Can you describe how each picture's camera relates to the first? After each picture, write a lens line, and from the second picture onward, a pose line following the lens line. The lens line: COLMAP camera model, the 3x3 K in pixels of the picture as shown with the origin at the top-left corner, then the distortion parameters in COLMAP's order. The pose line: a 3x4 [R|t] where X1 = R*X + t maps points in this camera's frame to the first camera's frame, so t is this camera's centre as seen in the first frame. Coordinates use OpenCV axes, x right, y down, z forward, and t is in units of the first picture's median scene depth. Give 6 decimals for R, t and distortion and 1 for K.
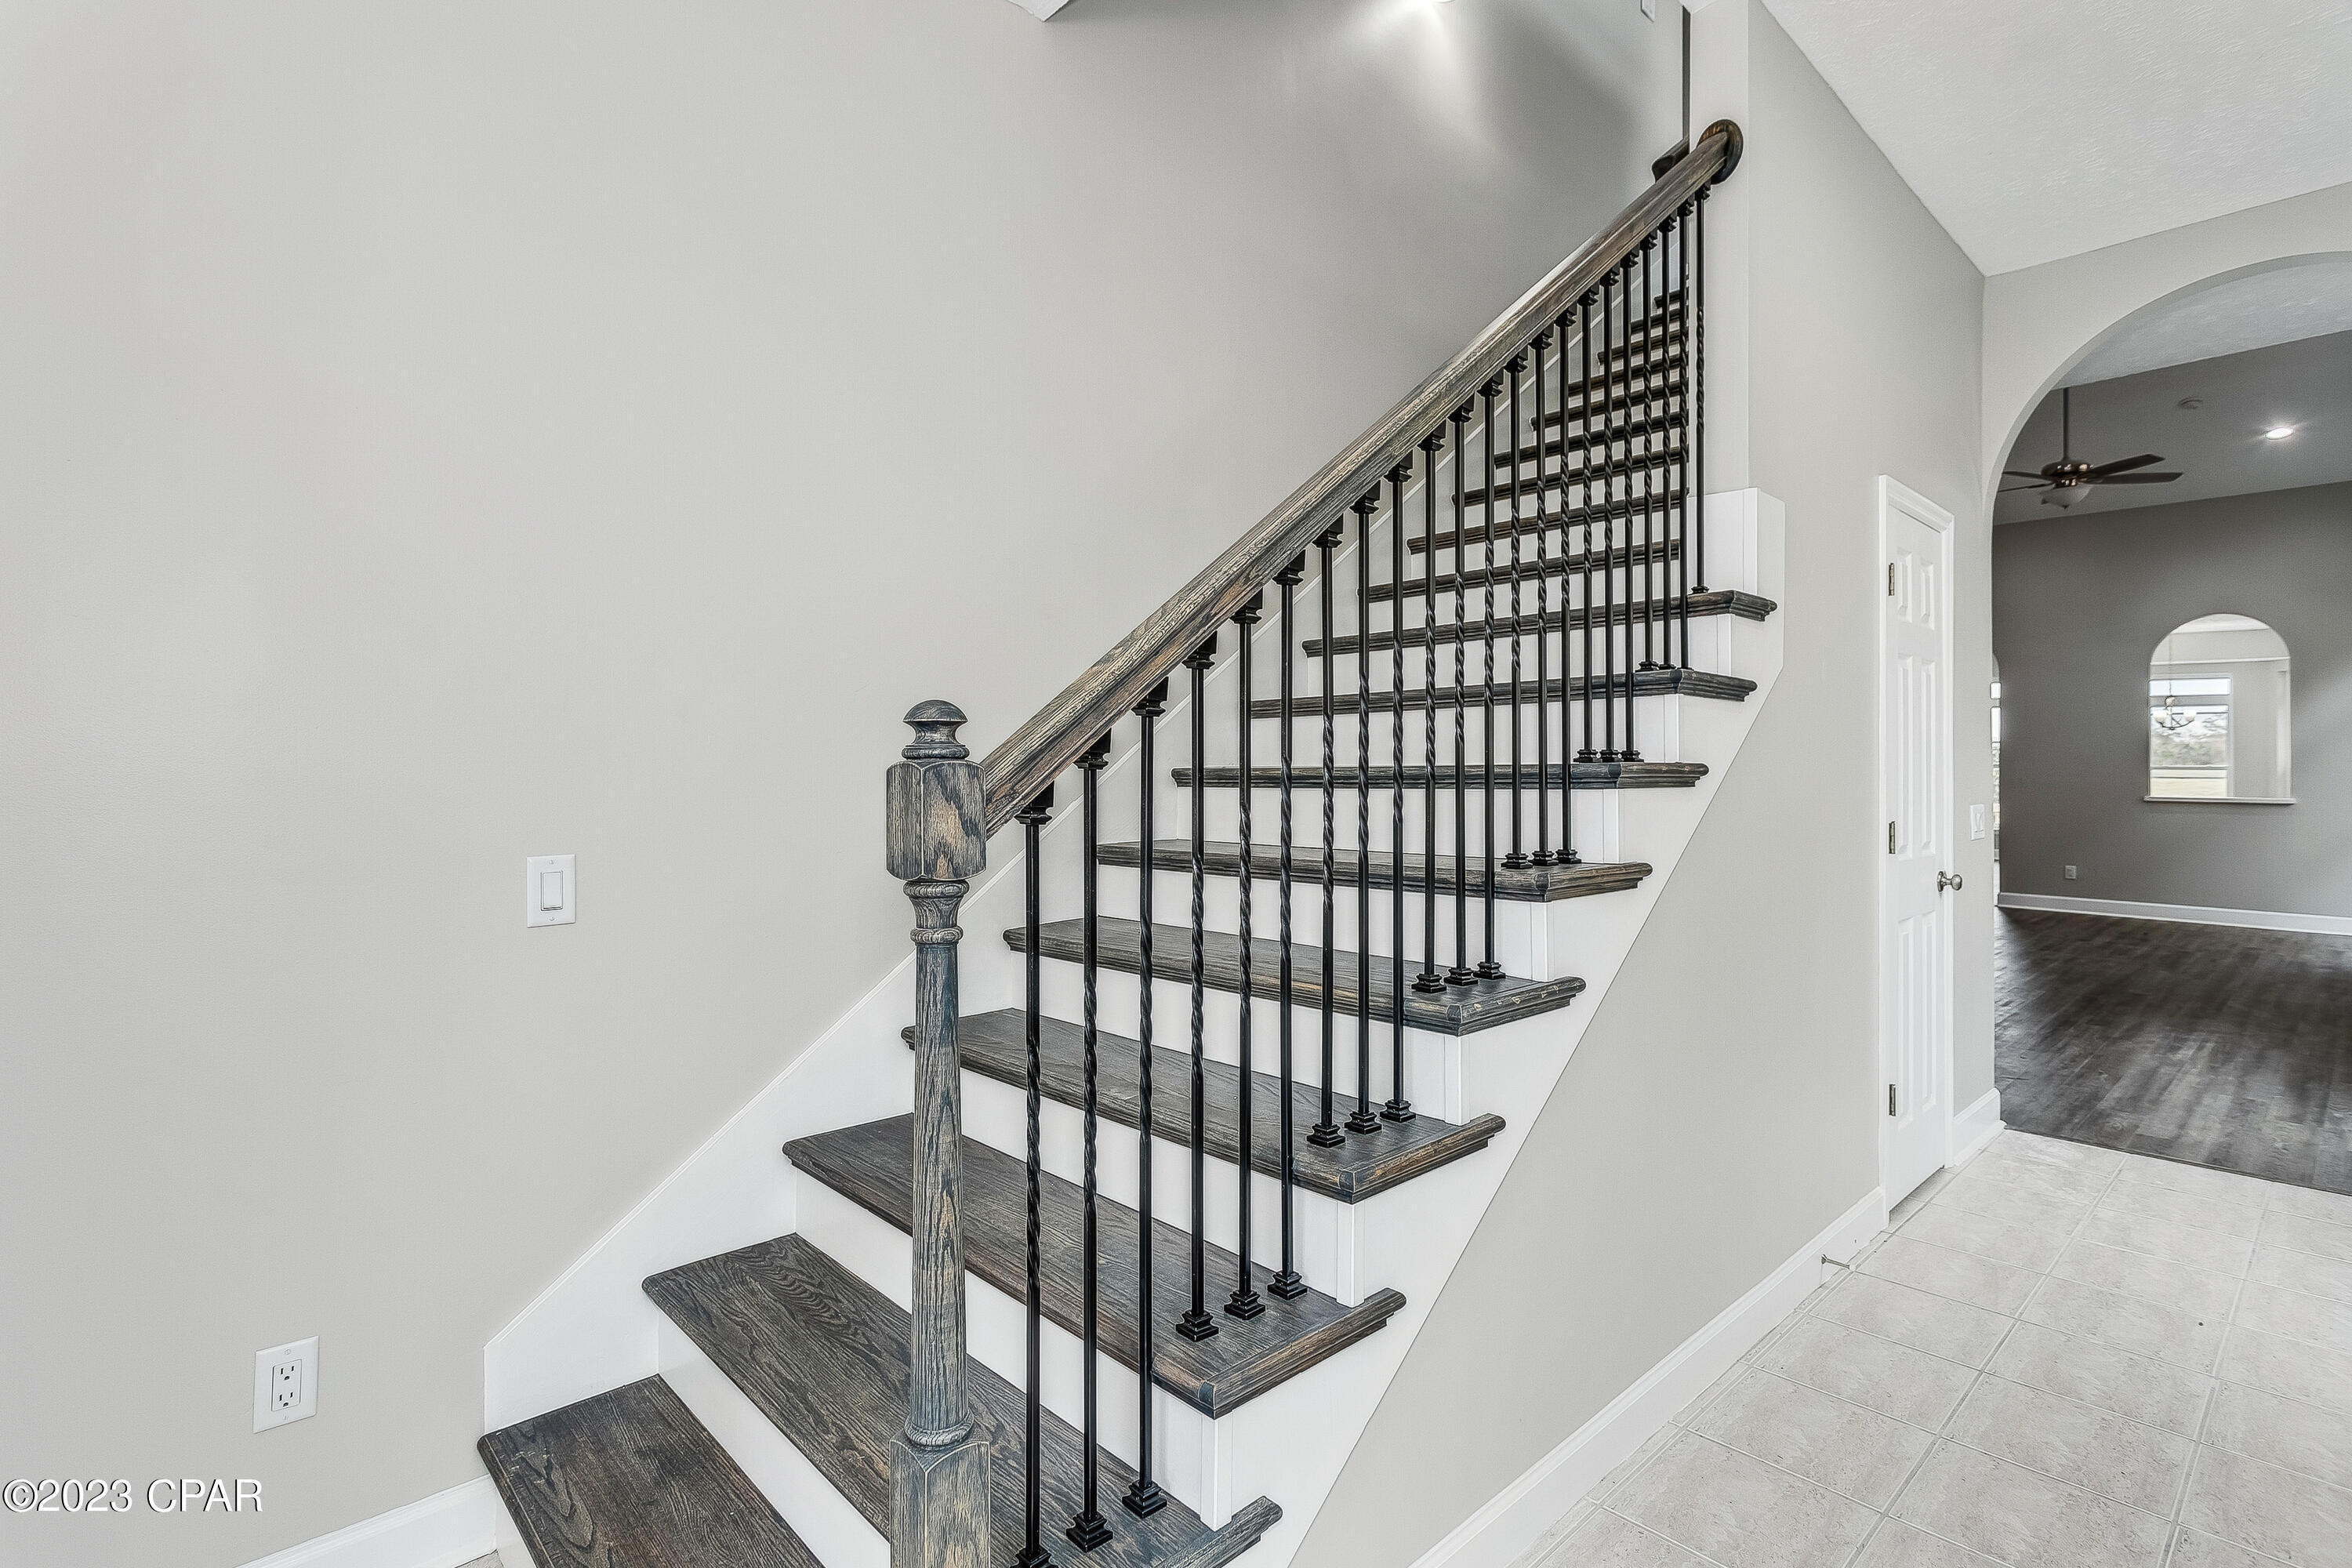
lens RADIAL K [[1126.8, 0, 1169.8], [0, 1126.8, 755.9], [0, 0, 1]] dist [-0.000526, -0.000683]
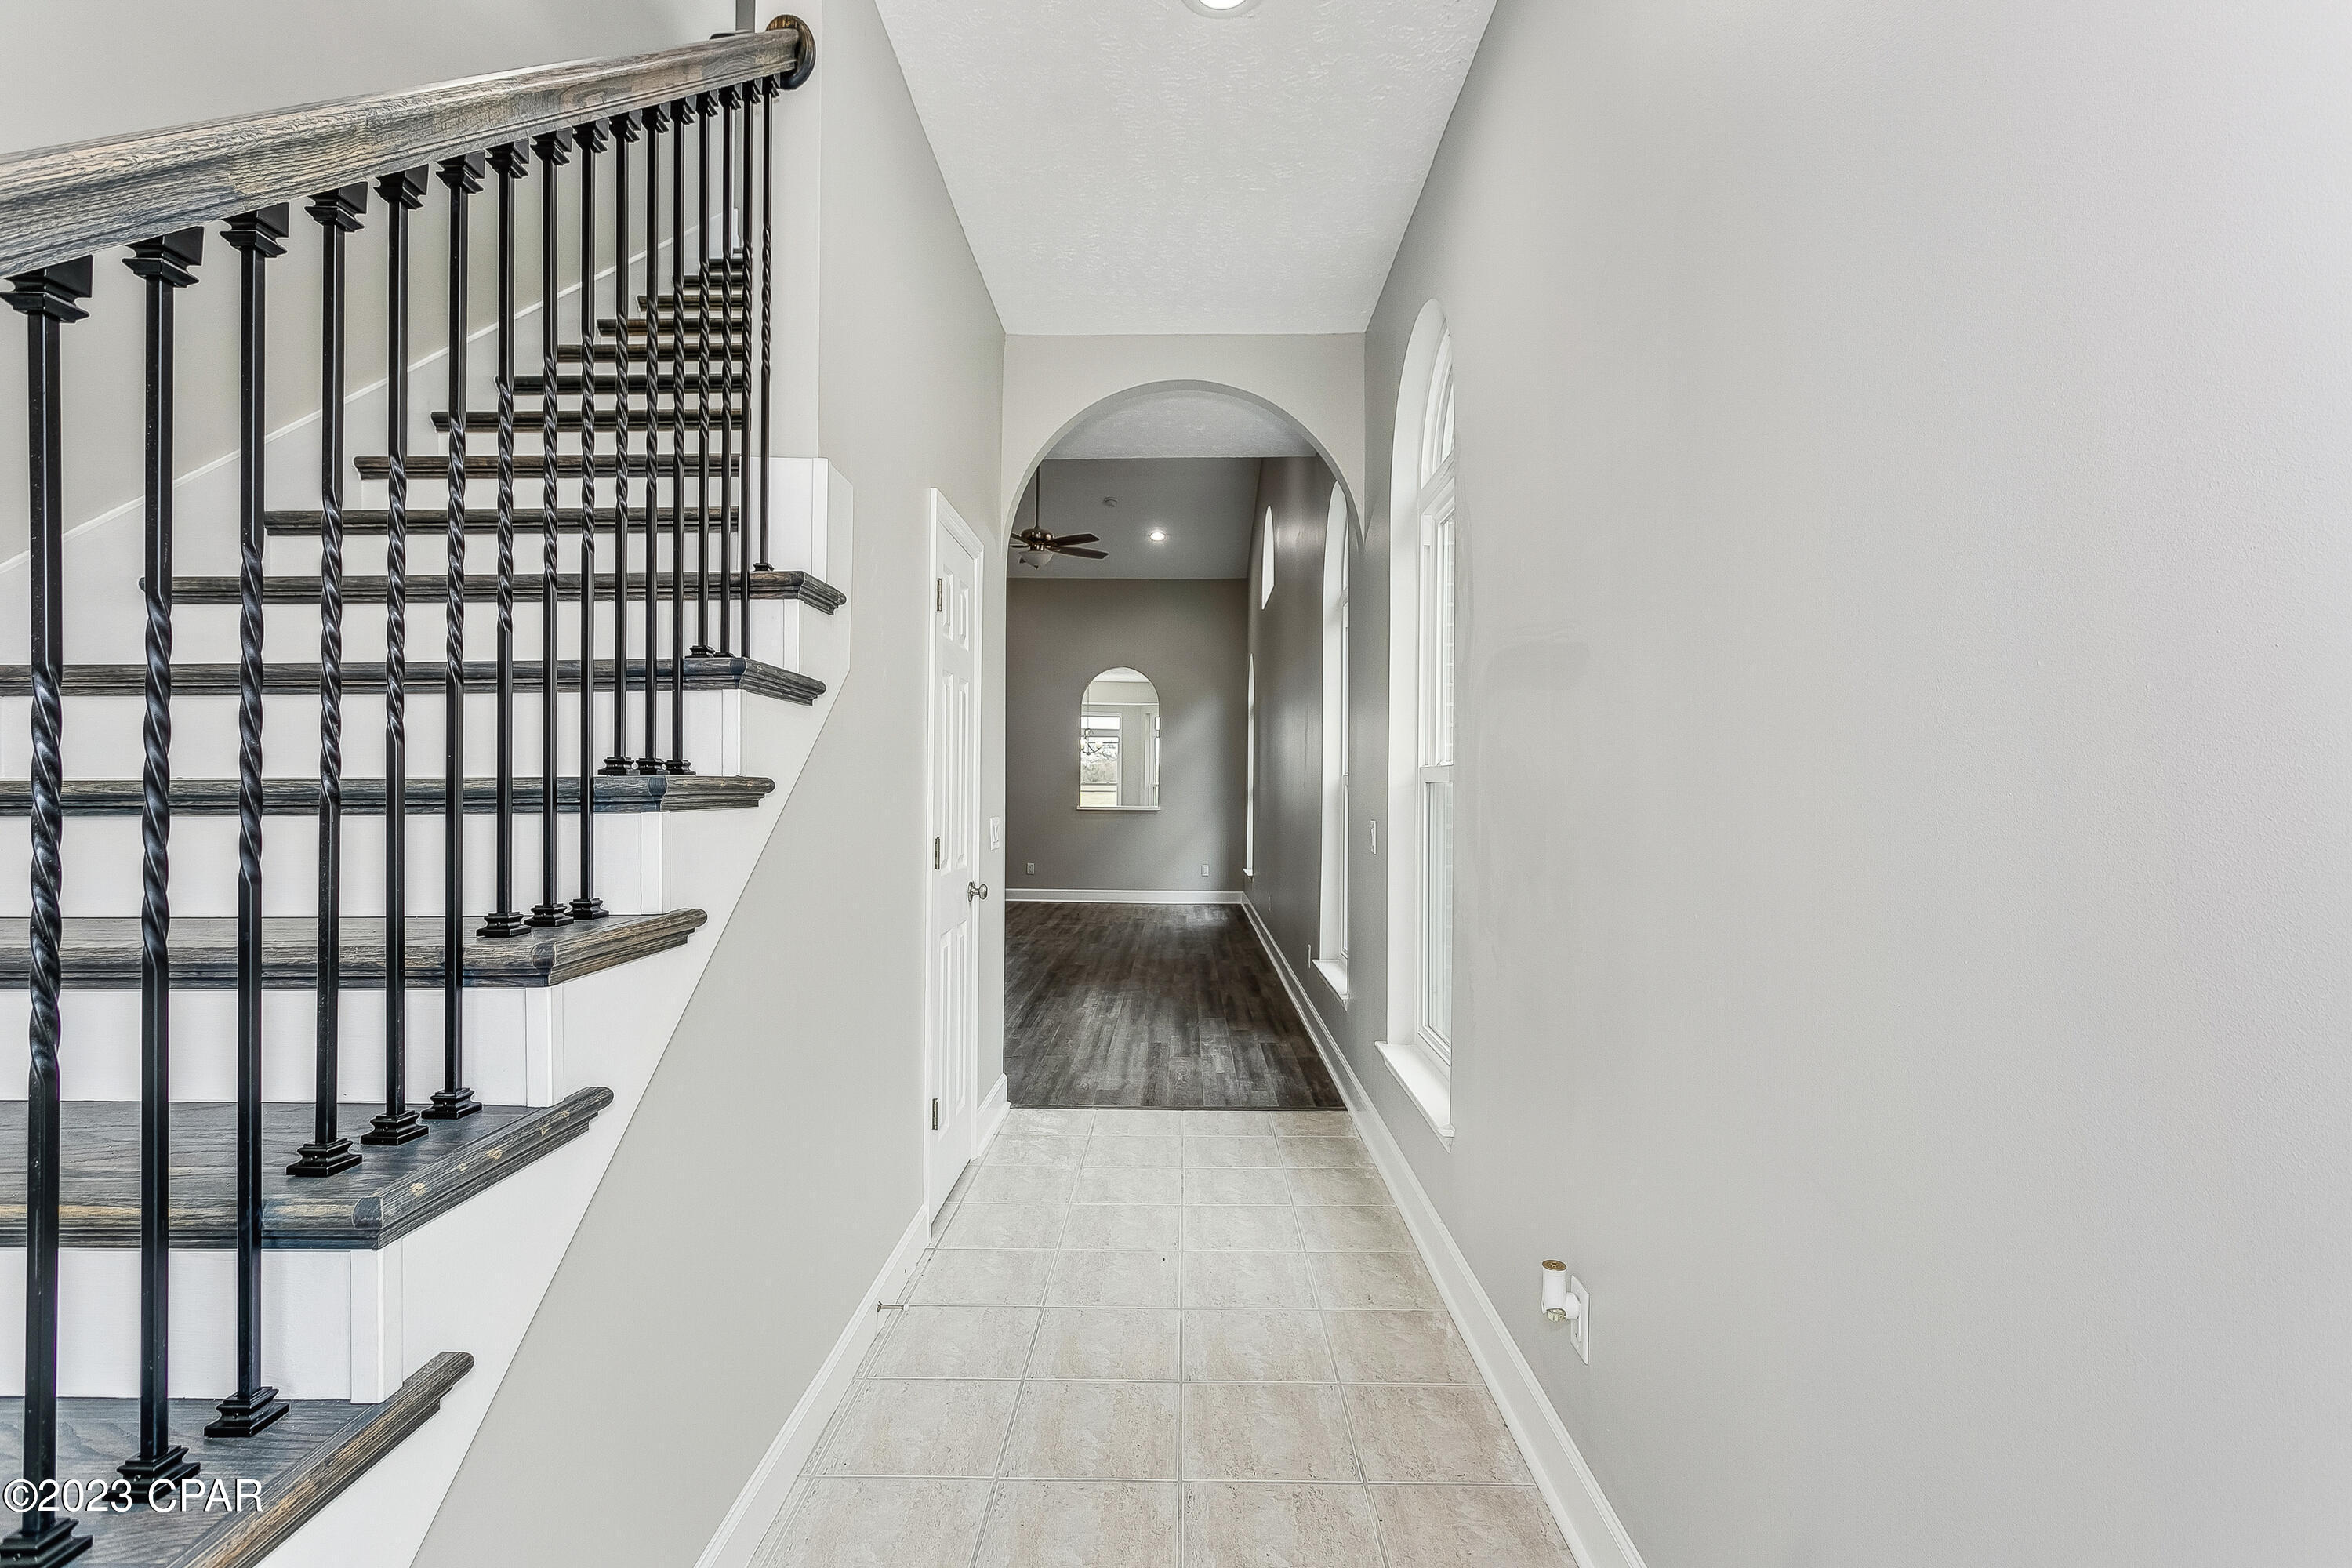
lens RADIAL K [[1121.8, 0, 1172.3], [0, 1121.8, 787.3], [0, 0, 1]] dist [0.000278, 0.000891]
pose [[0.688521, 0.001938, 0.725214, 0.068899], [-0.013216, 0.999864, 0.009876, 0.001414], [-0.725096, -0.016384, 0.688453, 0.182358]]
